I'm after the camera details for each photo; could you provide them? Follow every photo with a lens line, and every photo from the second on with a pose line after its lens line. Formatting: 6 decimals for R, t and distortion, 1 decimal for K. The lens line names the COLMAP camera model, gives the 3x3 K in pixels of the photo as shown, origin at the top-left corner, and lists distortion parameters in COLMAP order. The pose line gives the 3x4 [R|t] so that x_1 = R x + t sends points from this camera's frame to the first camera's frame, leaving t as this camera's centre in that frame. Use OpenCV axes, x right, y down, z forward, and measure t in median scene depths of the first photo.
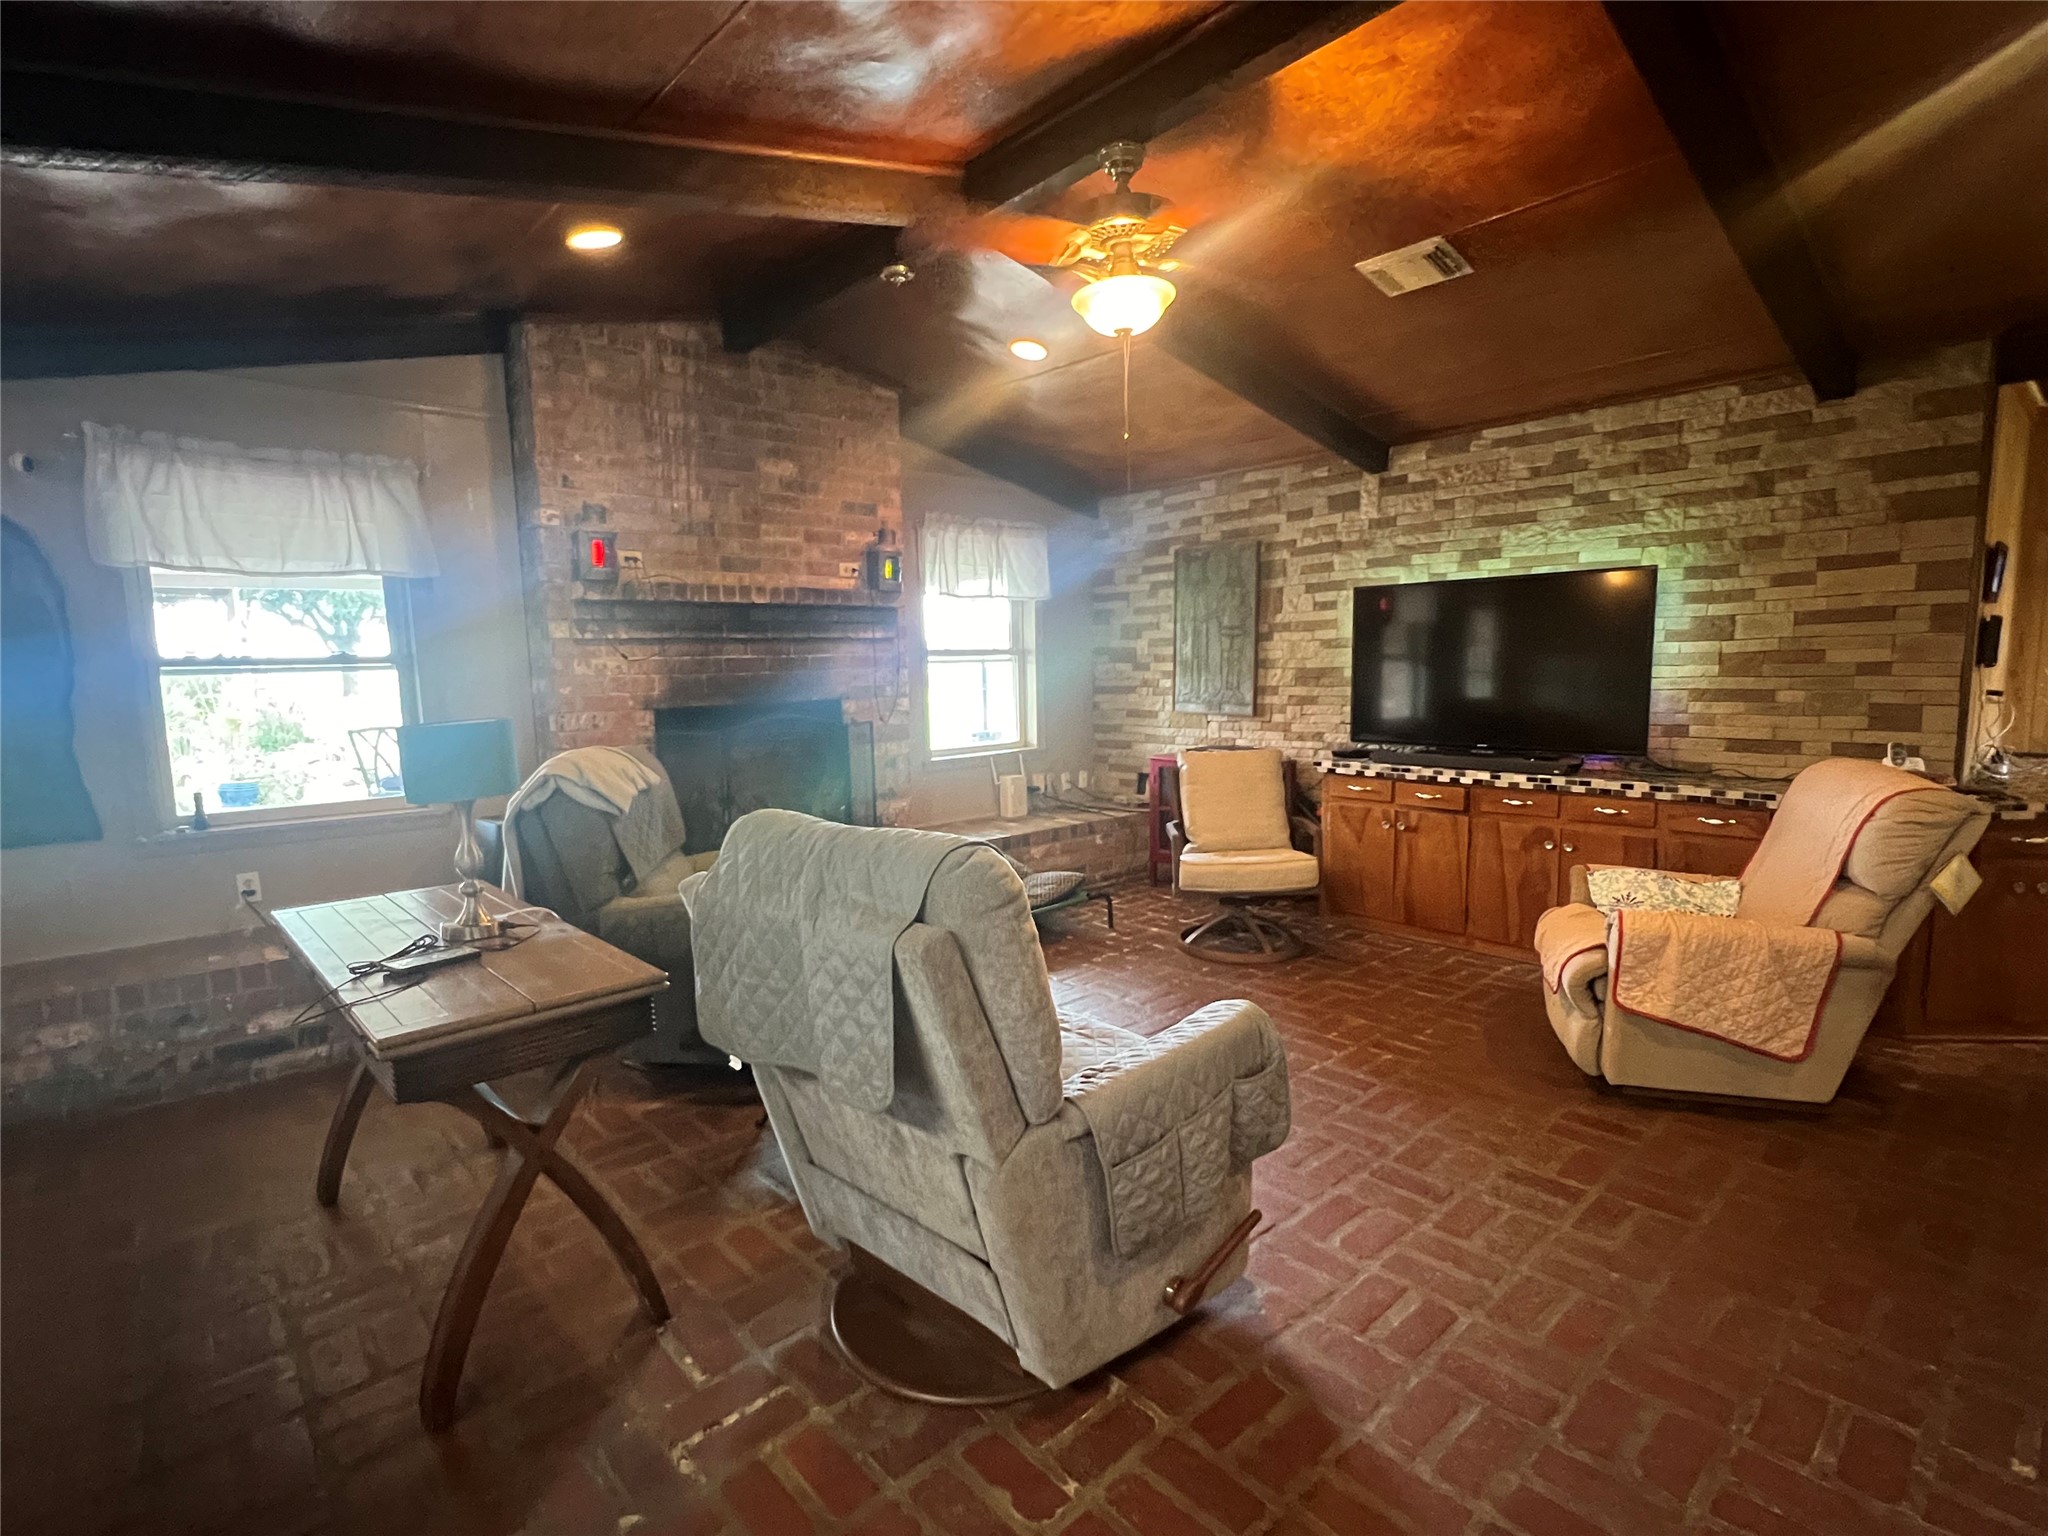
lens RADIAL K [[1005.2, 0, 1015.7], [0, 1005.2, 772.5], [0, 0, 1]] dist [0.004242, -0.001355]
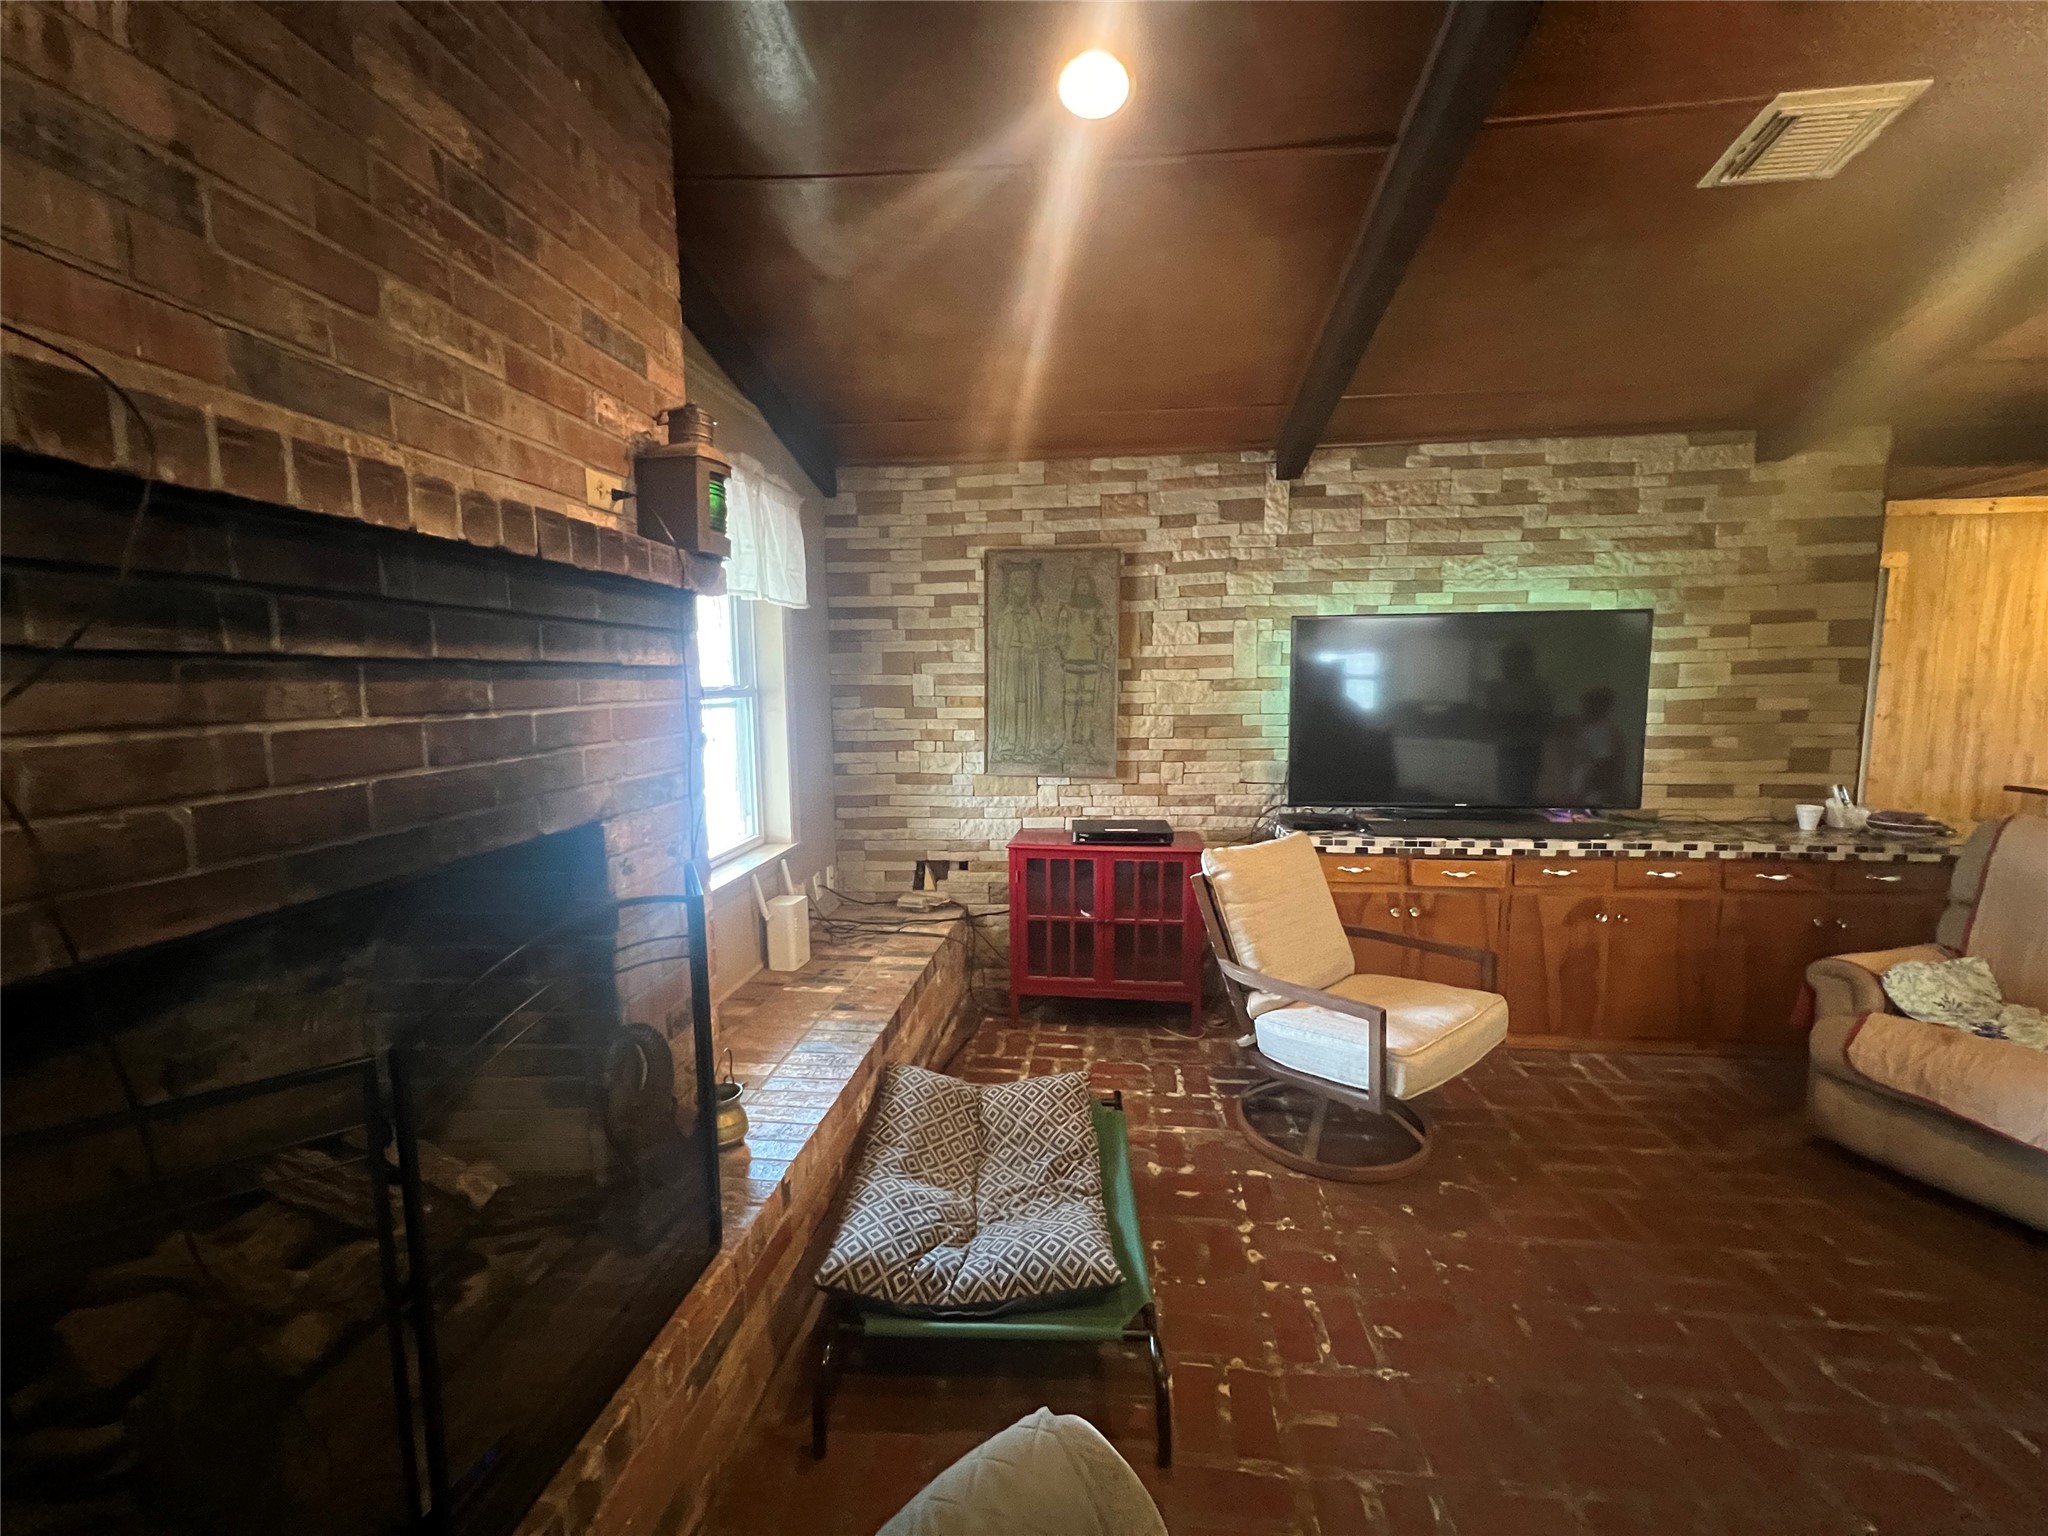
lens RADIAL K [[818.5, 0, 1023.1], [0, 818.5, 771.0], [0, 0, 1]] dist [-0.001449, -0.000001]
pose [[0.746177, -0.063358, 0.662726, -0.285036], [0.071077, 0.997353, 0.015323, -0.092899], [-0.661943, 0.035671, 0.748705, 0.710850]]
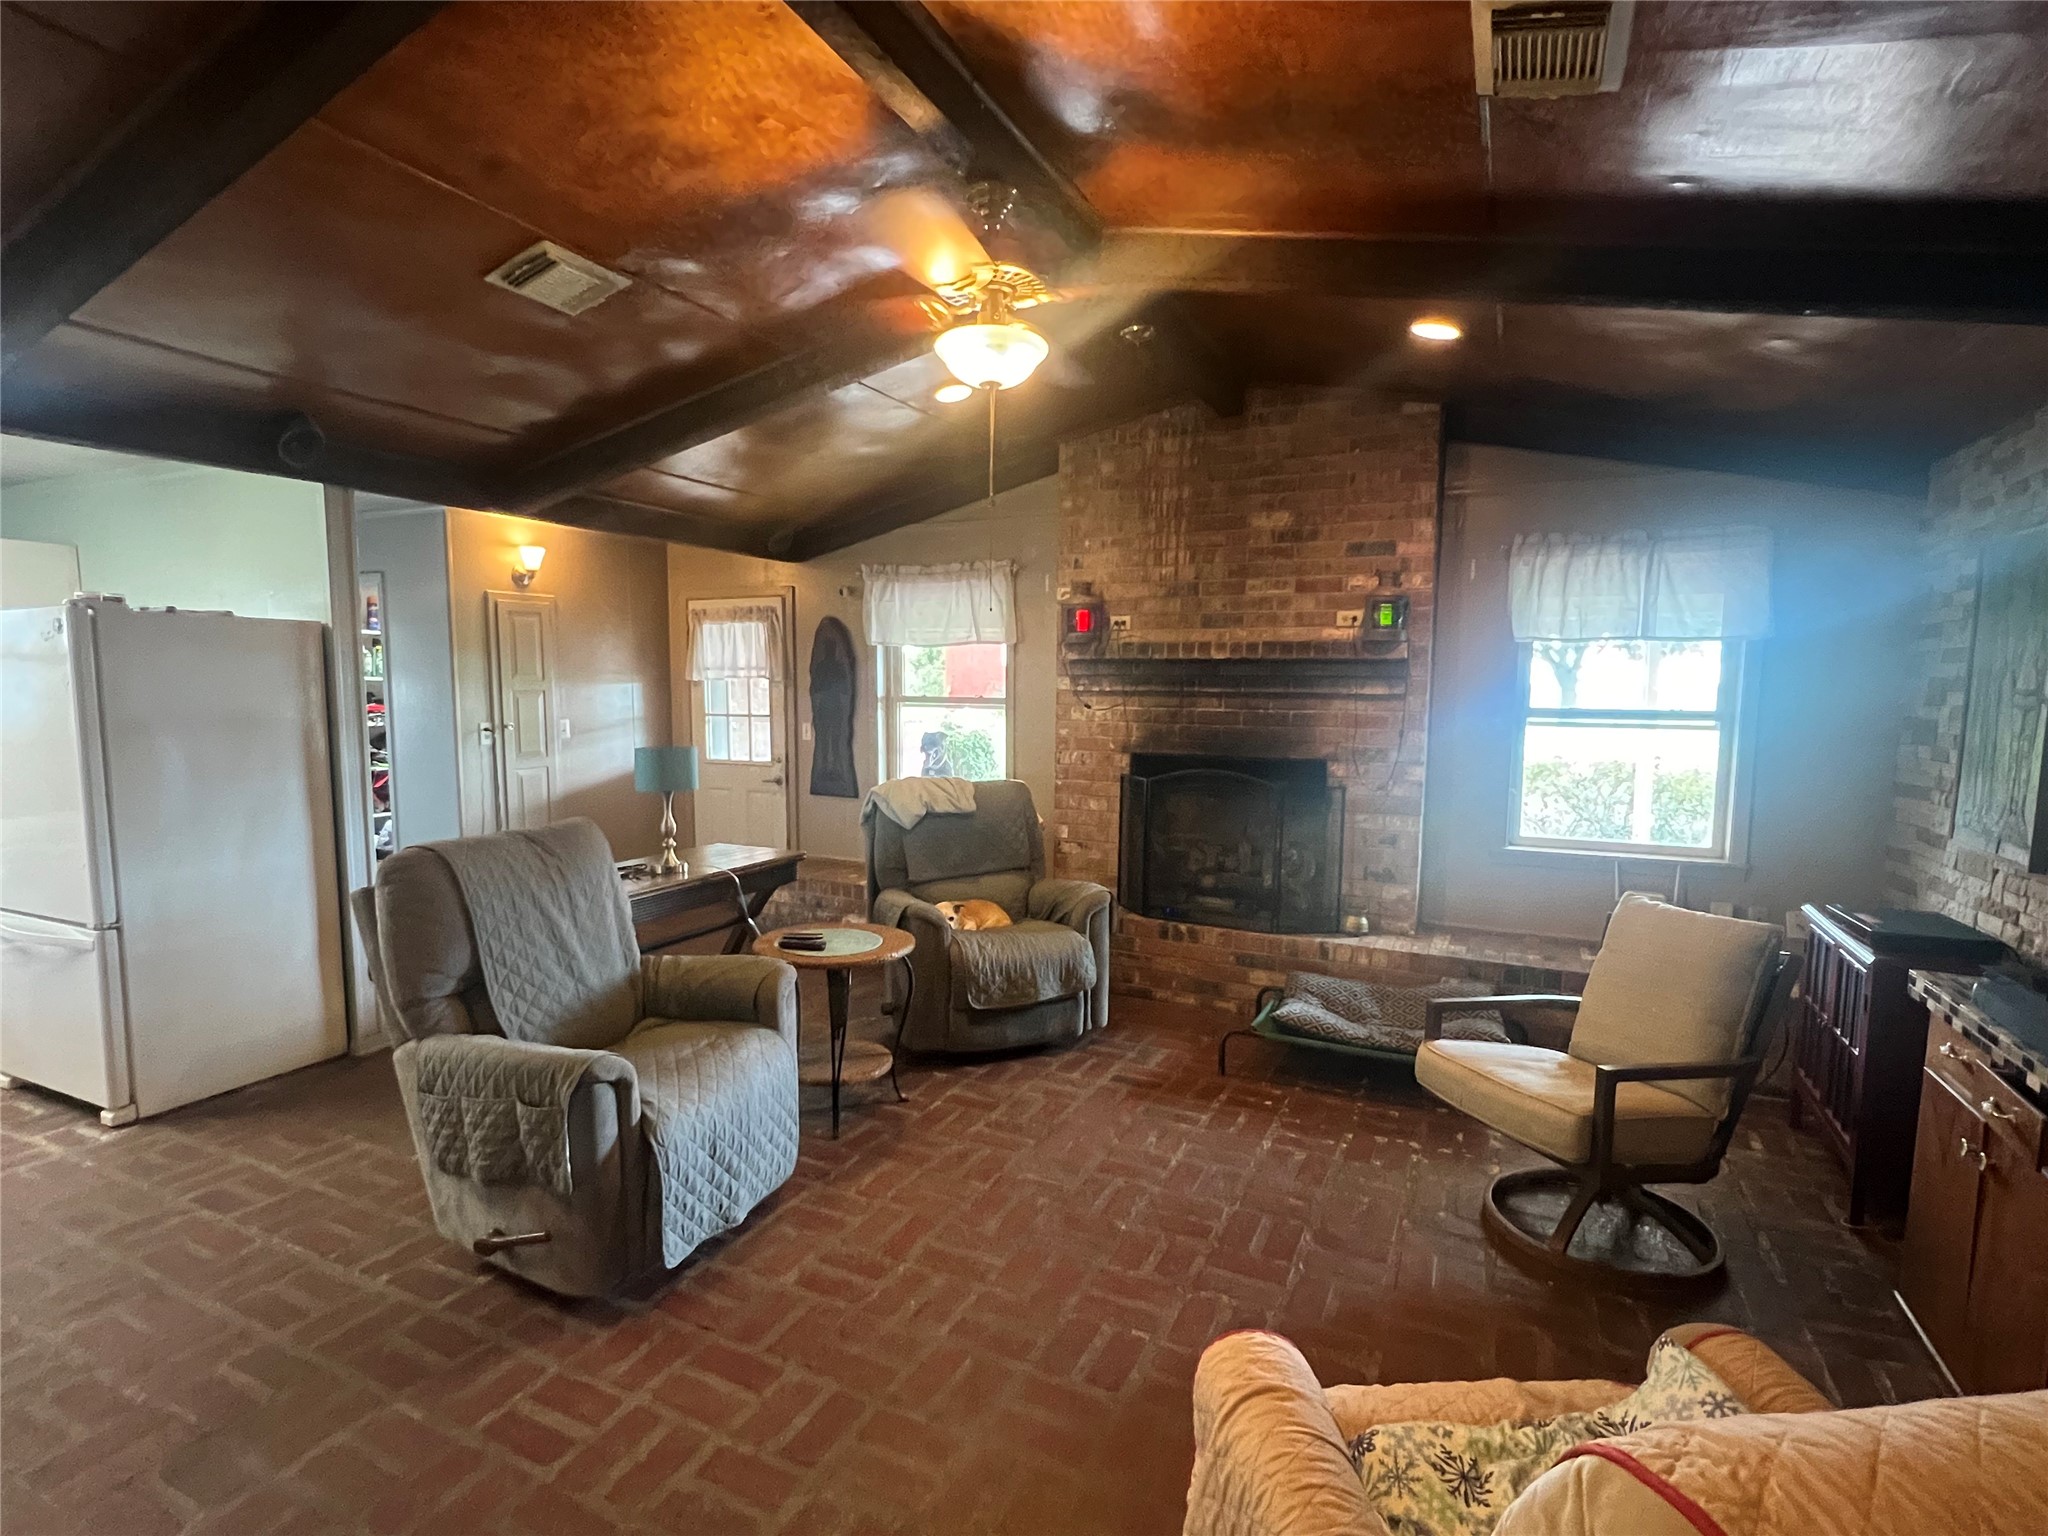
lens RADIAL K [[1005.2, 0, 1027.0], [0, 1005.2, 772.4], [0, 0, 1]] dist [0.004242, -0.001355]
pose [[0.384664, 0.102070, -0.917396, 0.610543], [-0.124148, 0.990558, 0.058155, -0.088725], [0.914670, 0.091523, 0.393704, 0.427632]]
